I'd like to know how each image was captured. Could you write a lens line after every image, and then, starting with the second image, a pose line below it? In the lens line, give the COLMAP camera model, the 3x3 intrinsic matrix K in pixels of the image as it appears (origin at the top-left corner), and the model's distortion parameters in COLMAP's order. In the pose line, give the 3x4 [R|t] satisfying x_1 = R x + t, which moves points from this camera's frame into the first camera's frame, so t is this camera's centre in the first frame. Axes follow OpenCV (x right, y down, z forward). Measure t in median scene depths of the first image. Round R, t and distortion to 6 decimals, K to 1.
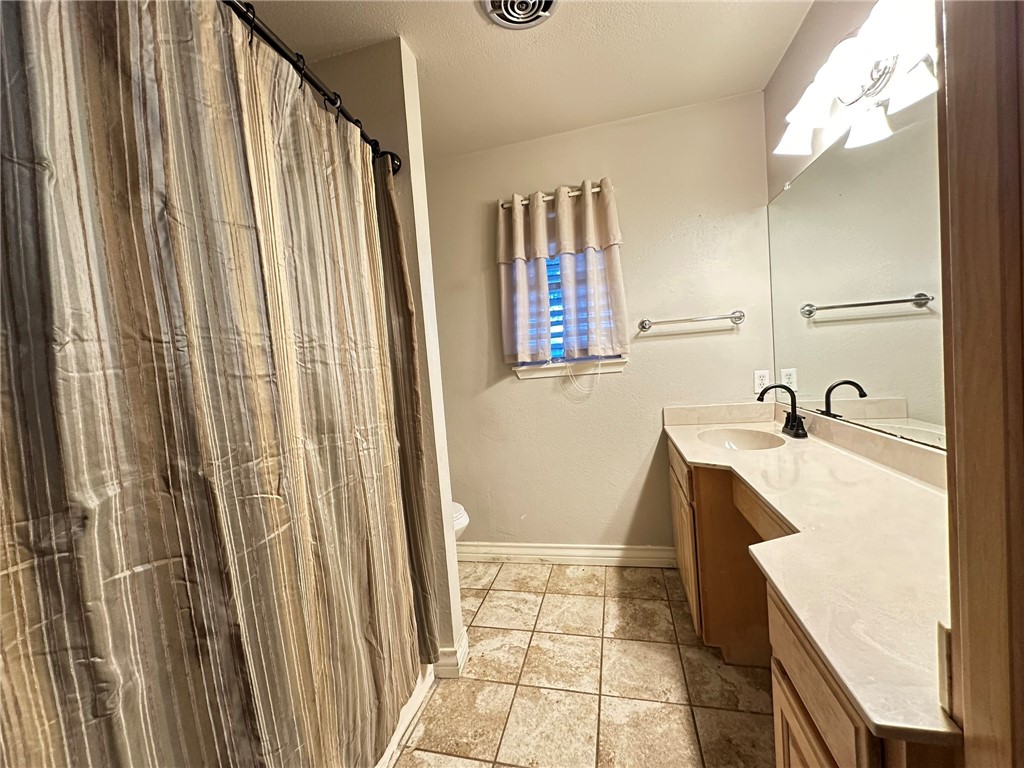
lens RADIAL K [[408.4, 0, 511.1], [0, 408.4, 382.8], [0, 0, 1]] dist [-0.001547, 0.000246]
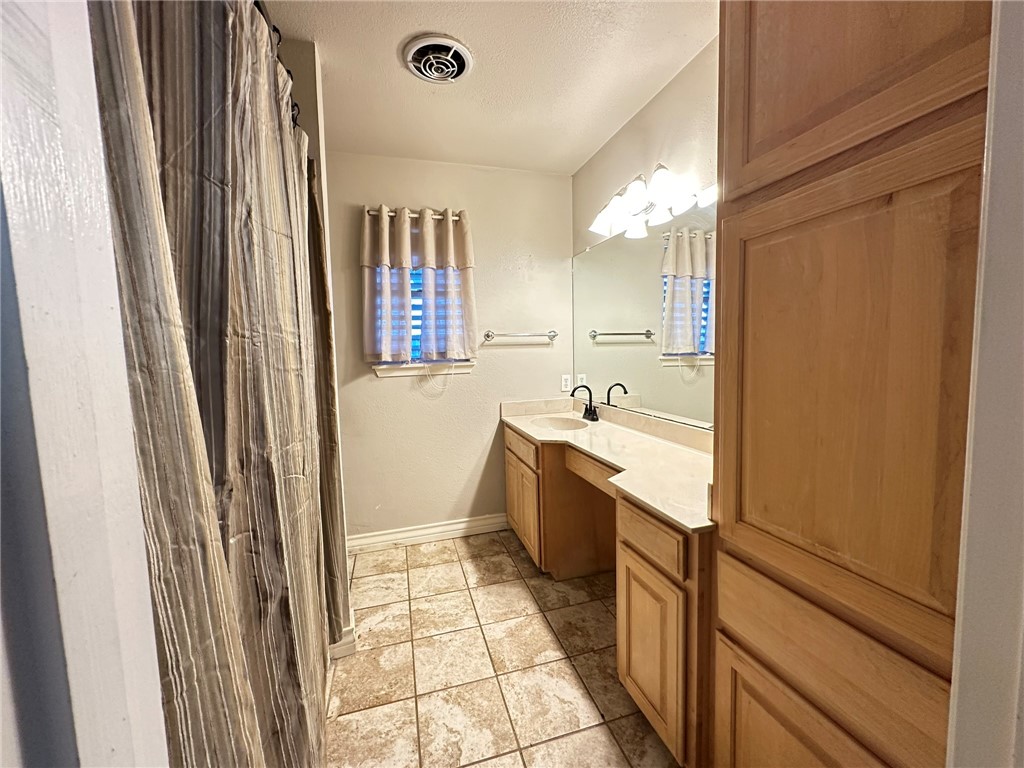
lens RADIAL K [[408.4, 0, 511.1], [0, 408.4, 382.8], [0, 0, 1]] dist [-0.001547, 0.000246]
pose [[0.861970, 0.016695, 0.506685, -0.247988], [-0.016870, 0.999849, -0.004245, 0.005081], [-0.506679, -0.004889, 0.862121, -0.101974]]
